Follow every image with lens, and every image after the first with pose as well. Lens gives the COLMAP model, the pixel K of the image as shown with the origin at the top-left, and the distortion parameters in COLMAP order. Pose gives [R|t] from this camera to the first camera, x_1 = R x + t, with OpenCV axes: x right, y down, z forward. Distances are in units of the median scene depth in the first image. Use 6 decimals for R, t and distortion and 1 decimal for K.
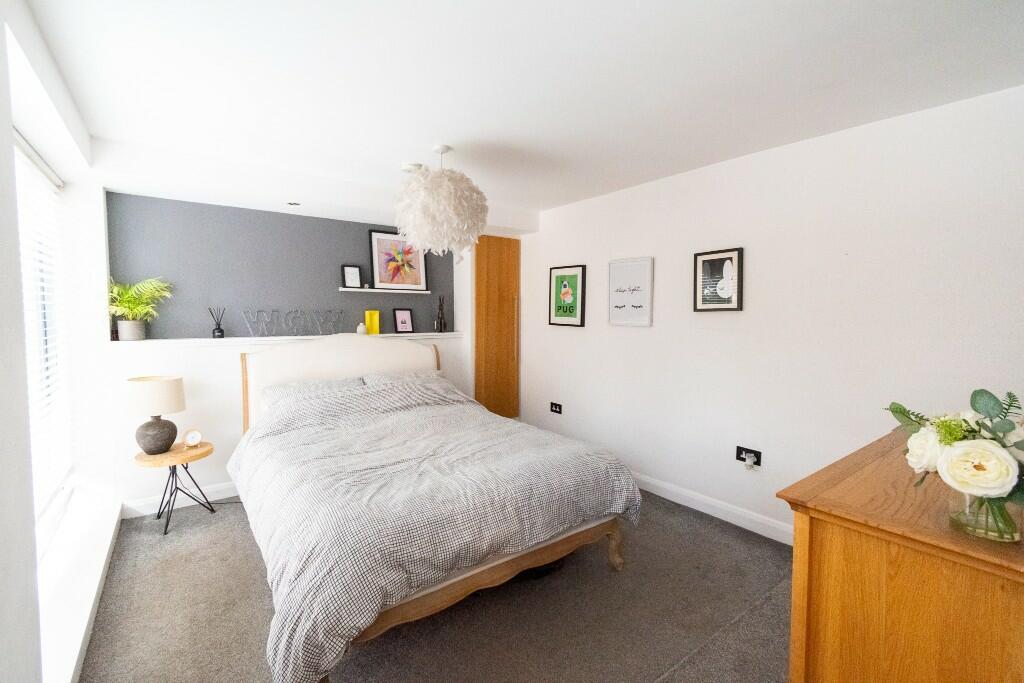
lens RADIAL K [[451.8, 0, 513.7], [0, 451.8, 338.9], [0, 0, 1]] dist [0.000501, 0.000416]
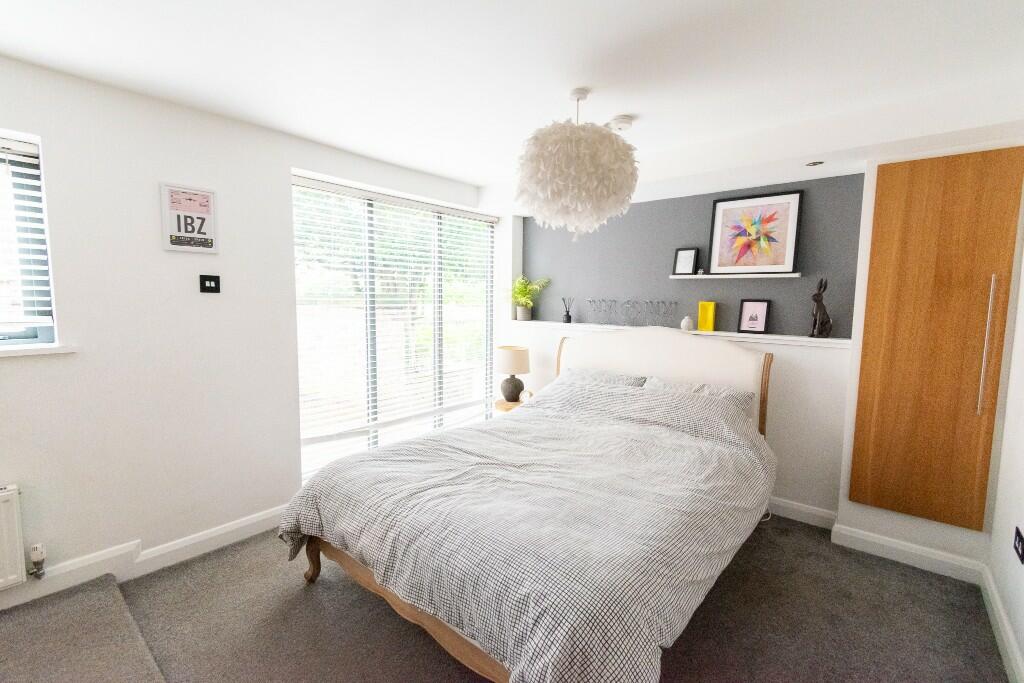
lens RADIAL K [[451.8, 0, 513.2], [0, 451.8, 340.4], [0, 0, 1]] dist [0.000501, 0.000416]
pose [[0.211371, 0.095054, -0.972773, 0.416178], [-0.065063, 0.994421, 0.083032, -0.039204], [0.975238, 0.045741, 0.216376, 0.501412]]
